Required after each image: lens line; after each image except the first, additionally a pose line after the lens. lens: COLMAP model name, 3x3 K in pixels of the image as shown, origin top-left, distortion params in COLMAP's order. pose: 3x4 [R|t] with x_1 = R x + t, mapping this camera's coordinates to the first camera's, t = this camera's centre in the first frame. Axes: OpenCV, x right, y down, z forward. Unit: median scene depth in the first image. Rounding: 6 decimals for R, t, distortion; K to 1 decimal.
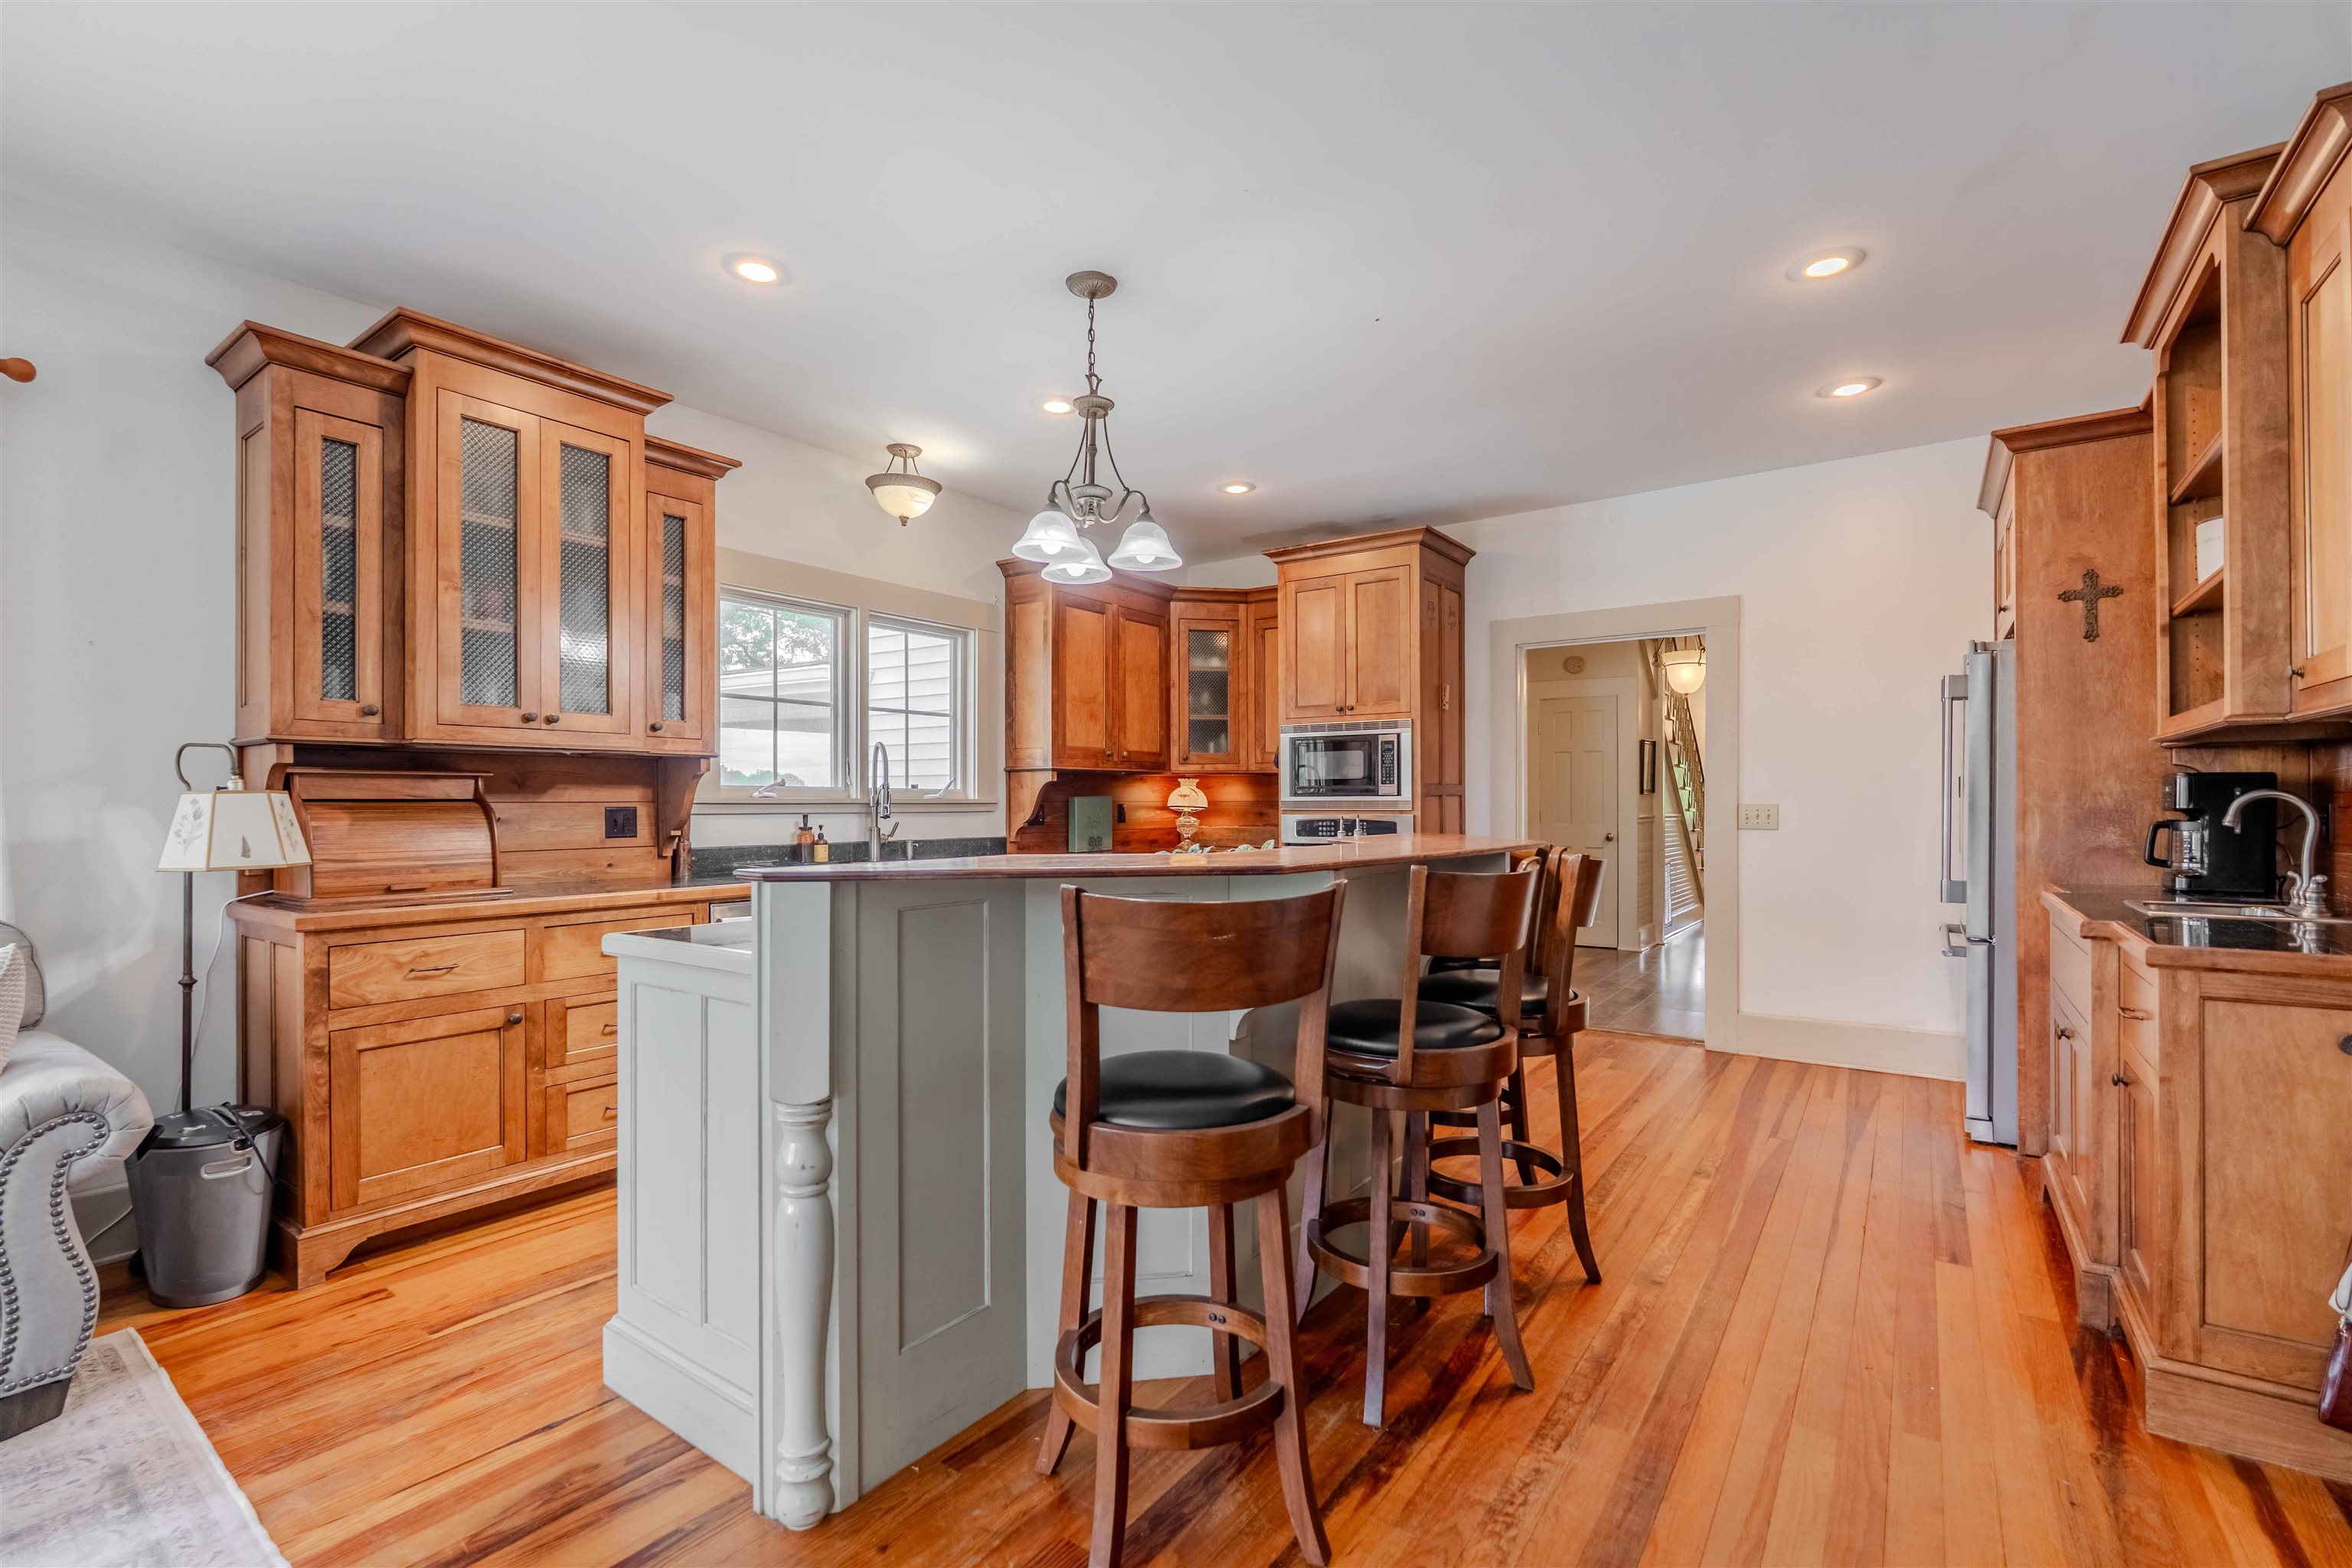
lens RADIAL K [[1041.5, 0, 1175.7], [0, 1041.5, 798.5], [0, 0, 1]] dist [0.000162, -0.000828]
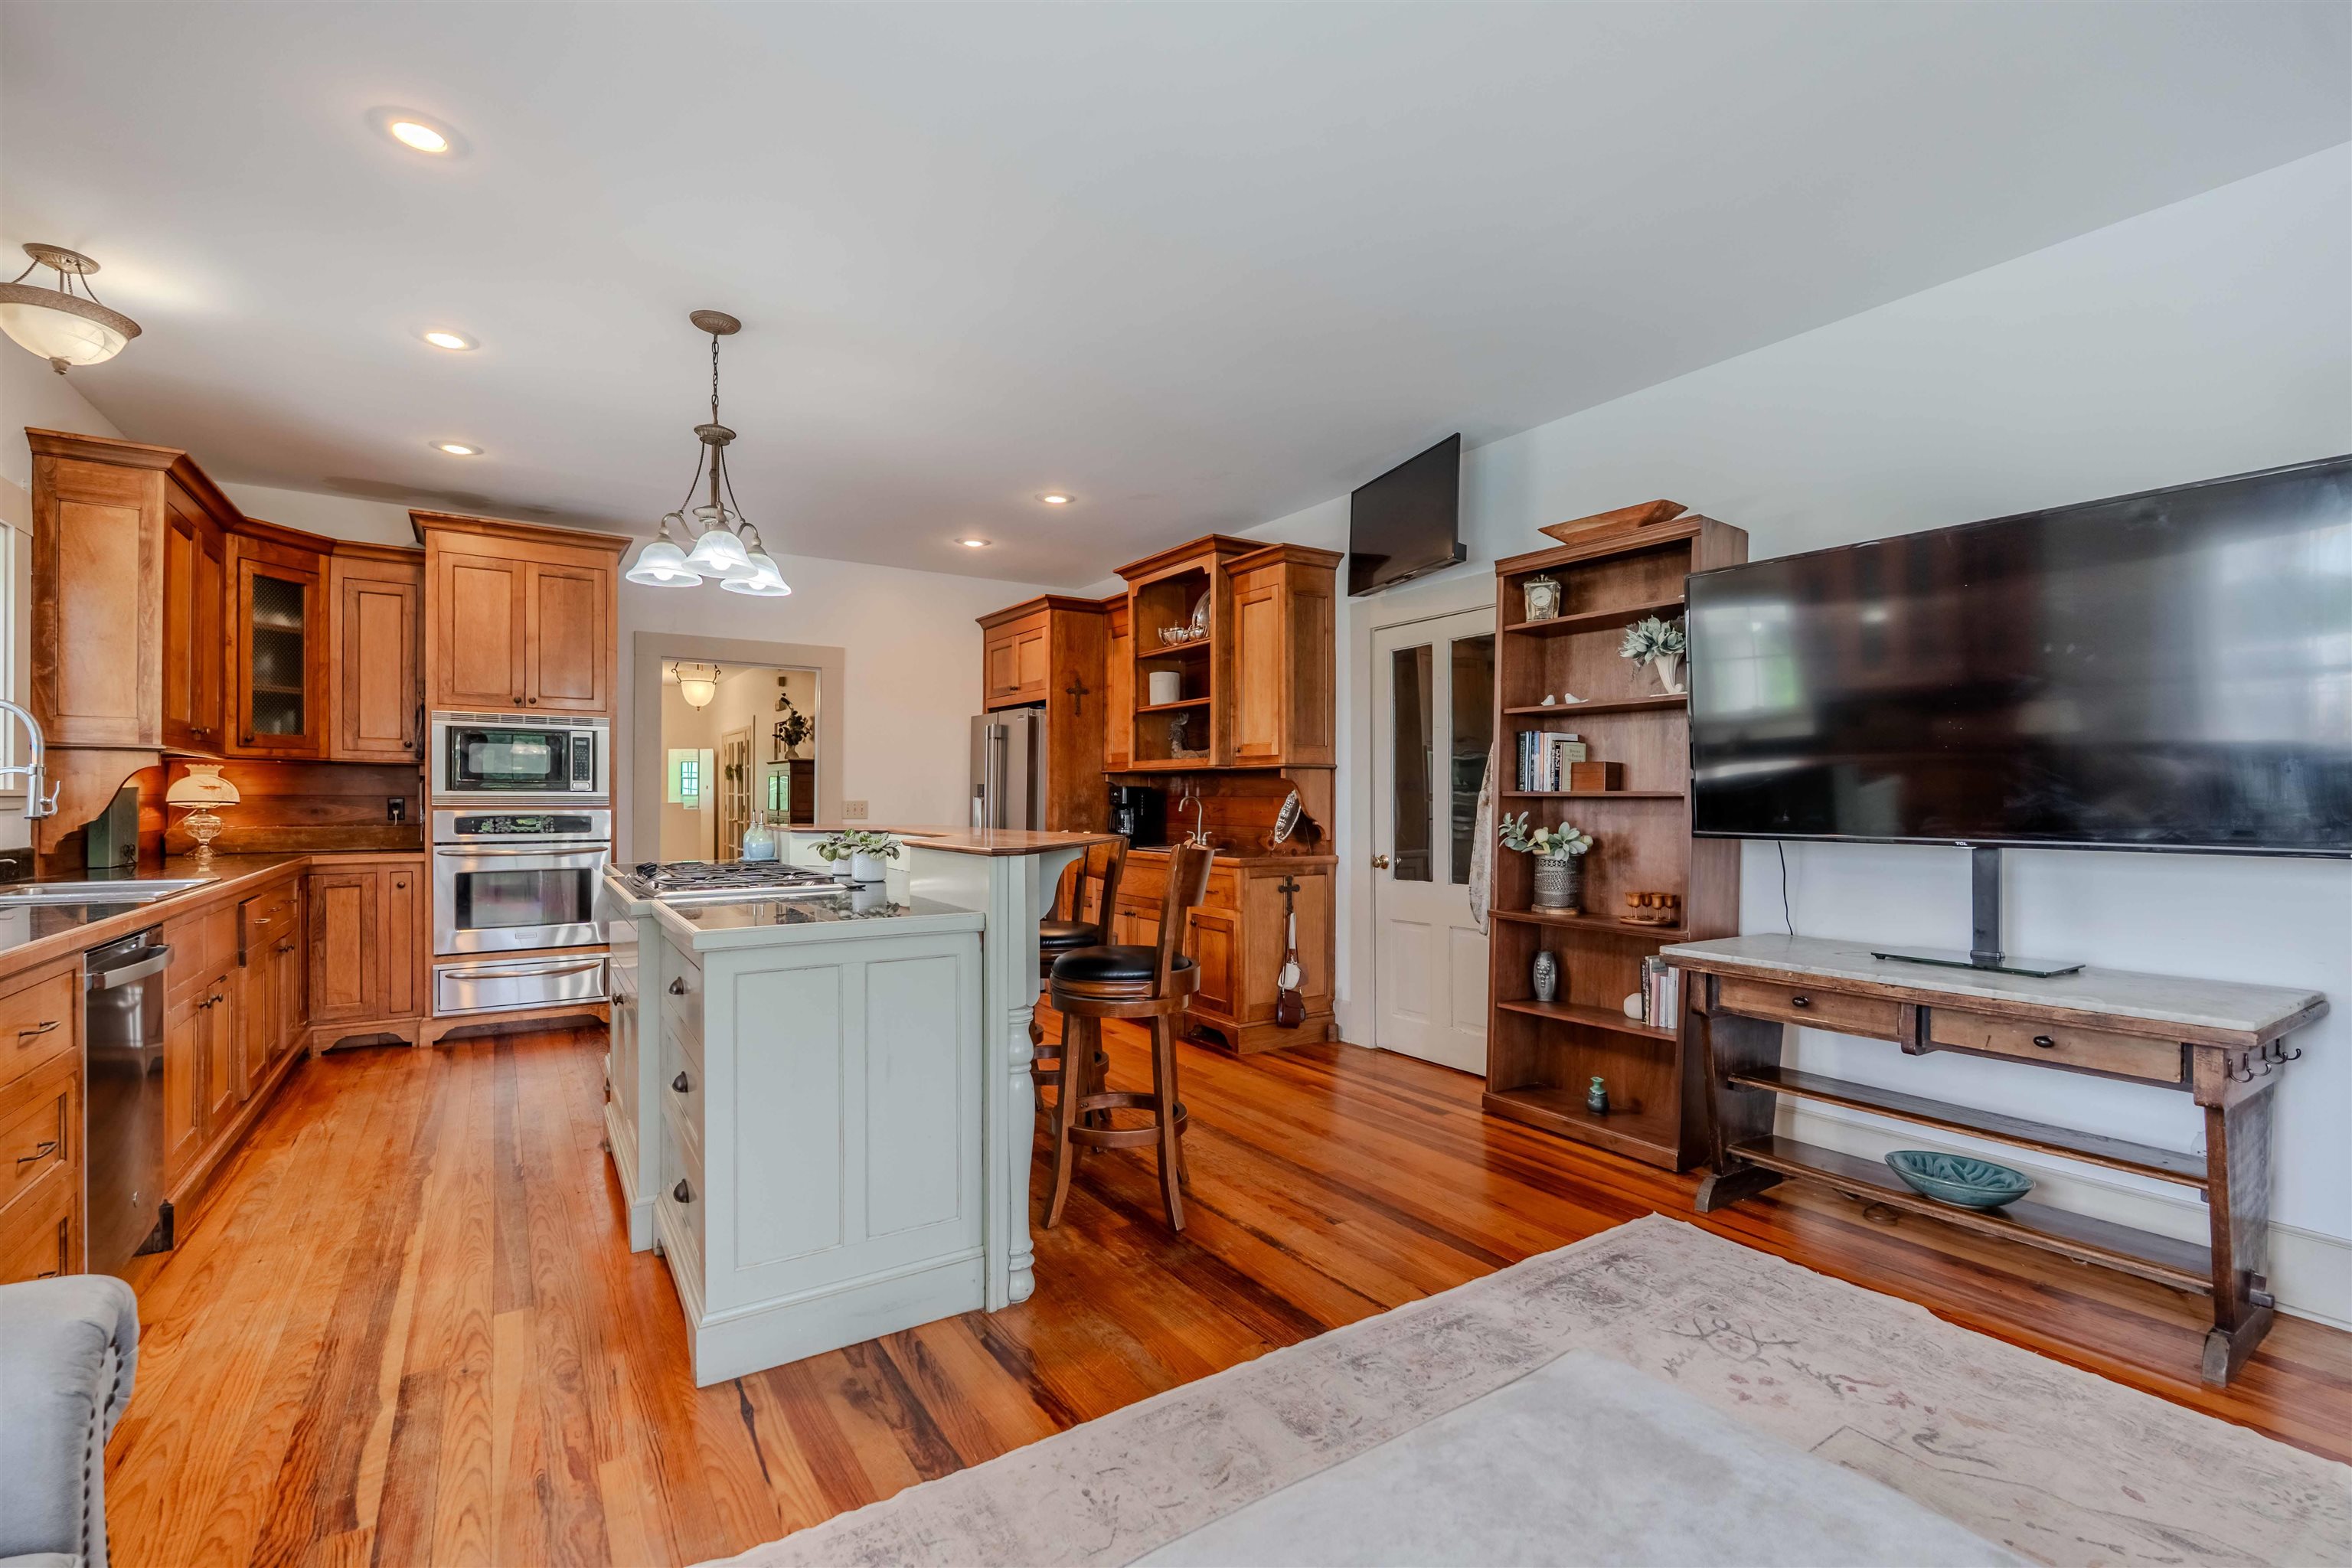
lens RADIAL K [[1041.5, 0, 1175.7], [0, 1041.5, 798.5], [0, 0, 1]] dist [0.000162, -0.000828]
pose [[0.358396, 0.004363, 0.933559, -0.619150], [-0.008018, 0.999967, -0.001595, 0.001312], [-0.933535, -0.006914, 0.358419, 0.108875]]
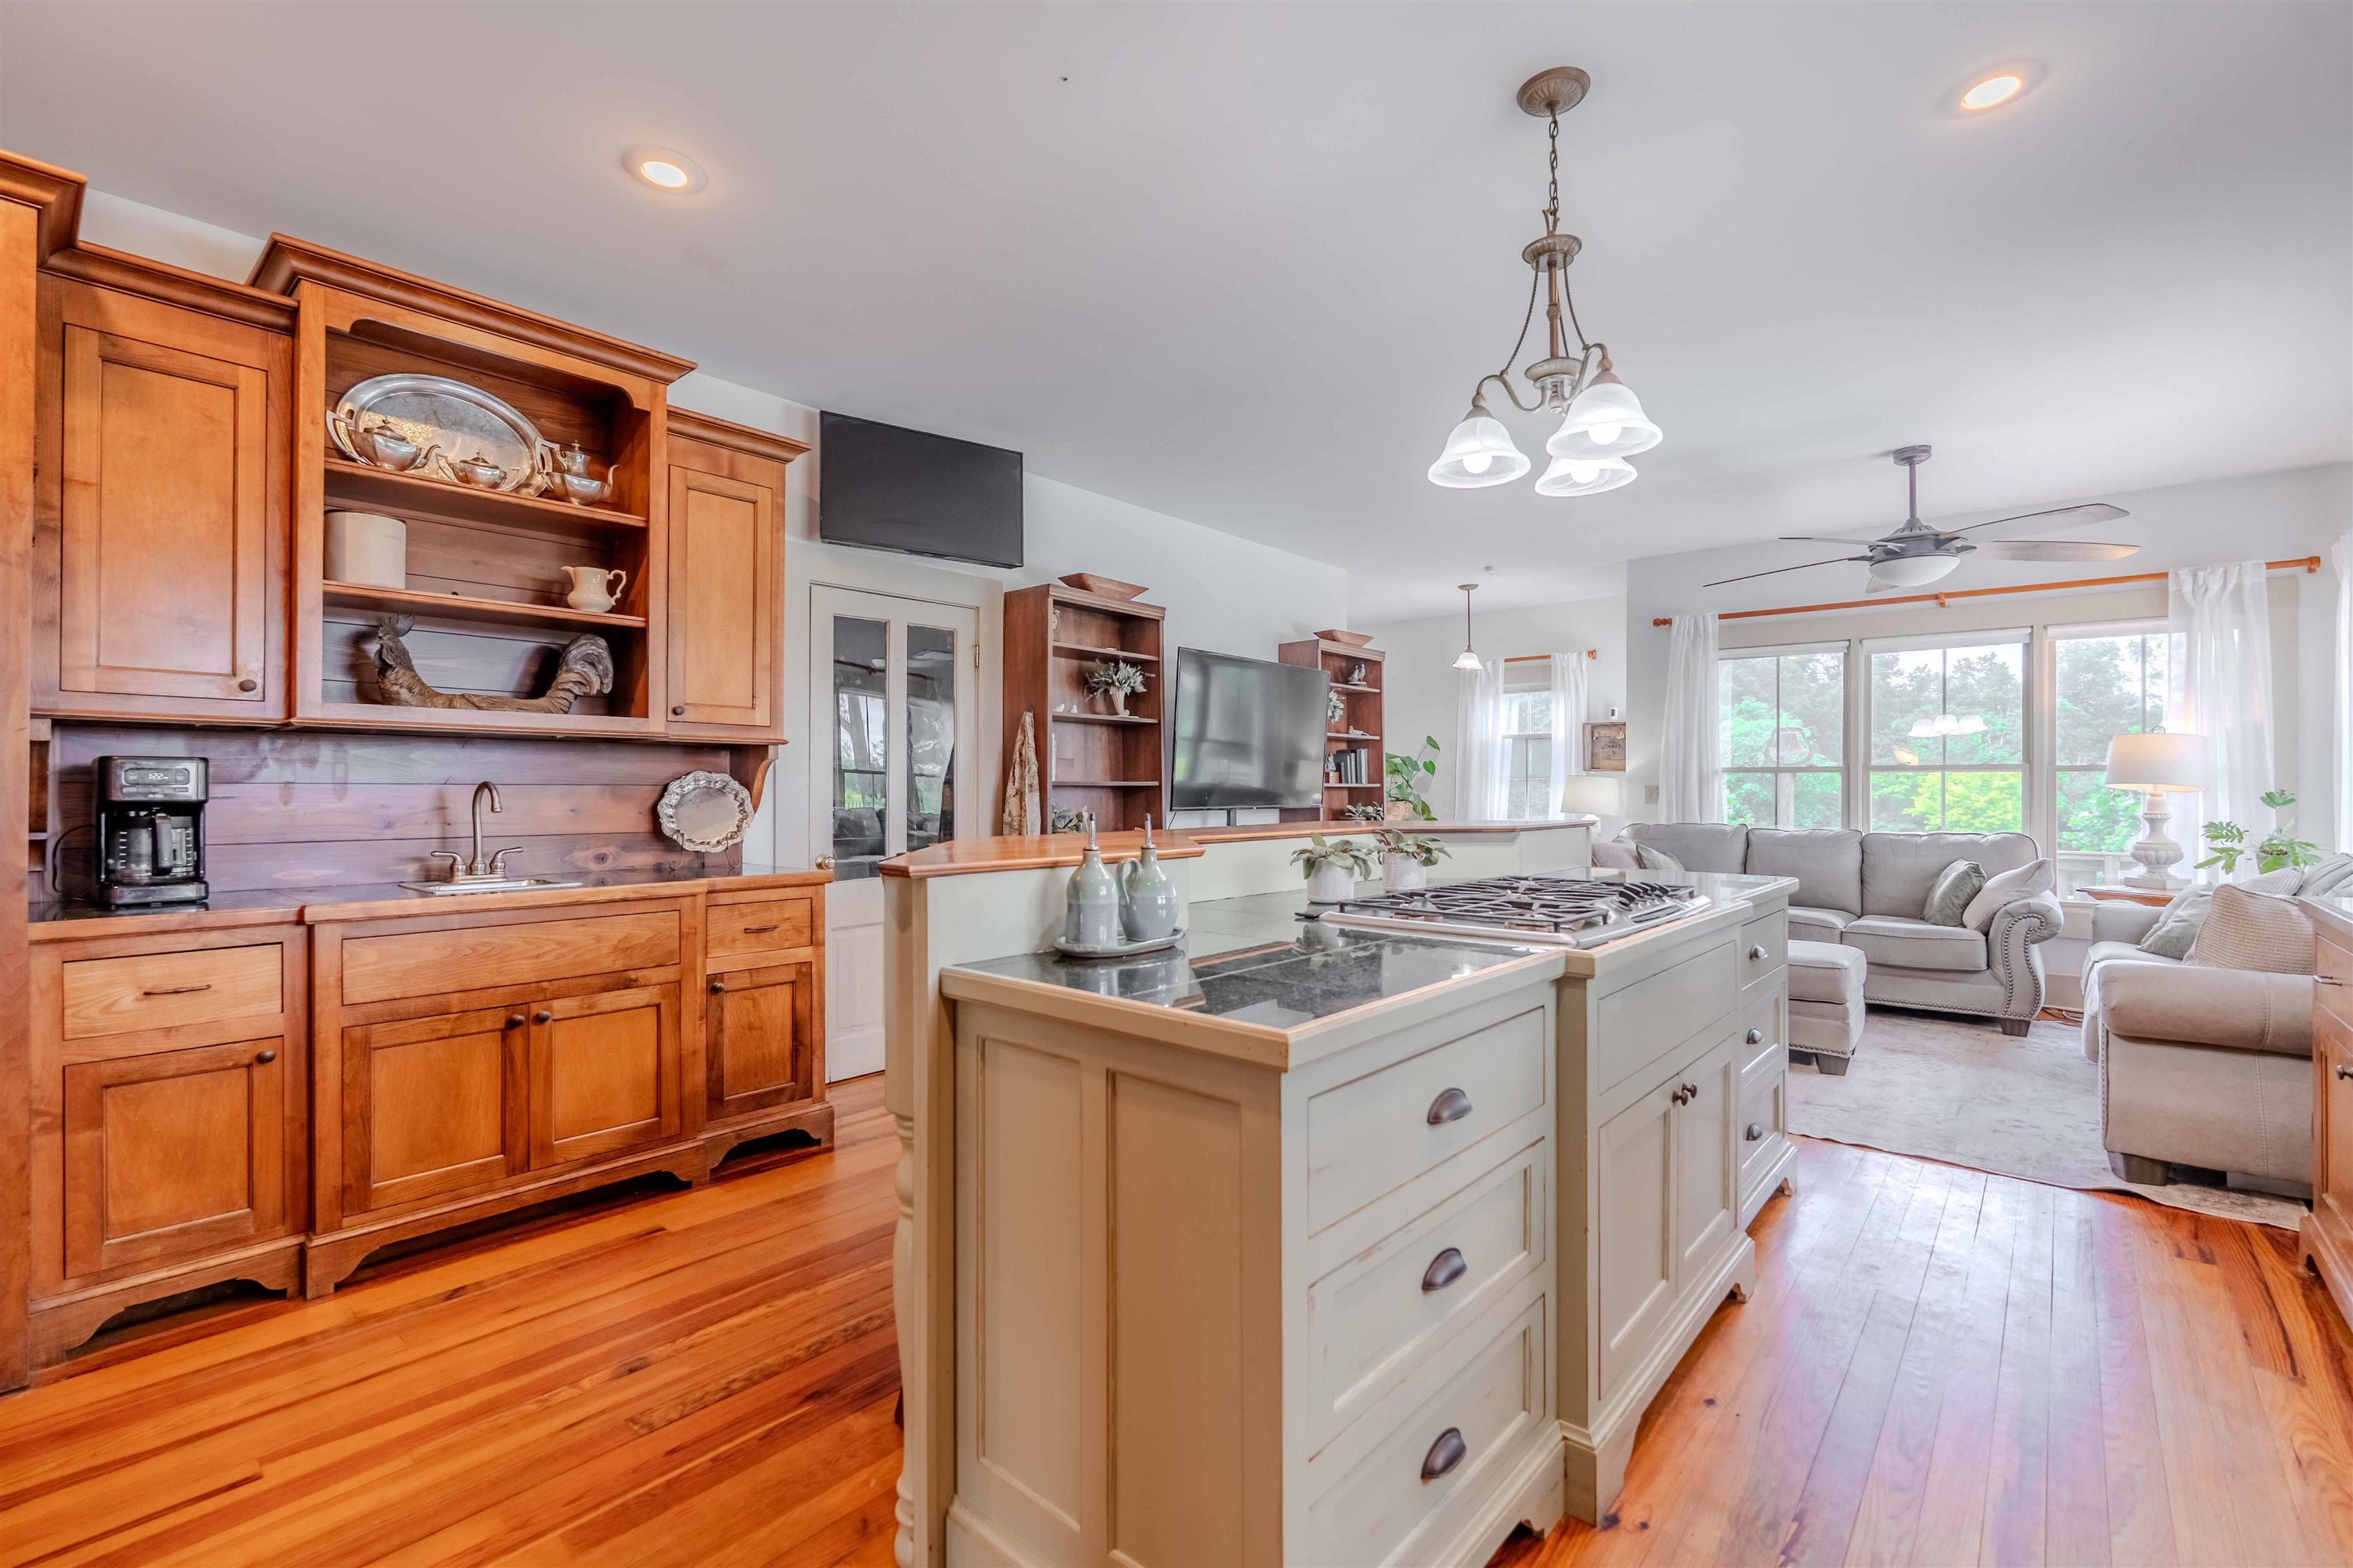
lens RADIAL K [[1030.9, 0, 1176.5], [0, 1030.9, 784.0], [0, 0, 1]] dist [-0.007351, -0.000264]
pose [[-0.995980, -0.003312, 0.089512, 0.096048], [-0.003802, 0.999979, -0.005302, 0.000033], [-0.089492, -0.005621, -0.995972, 1.196799]]
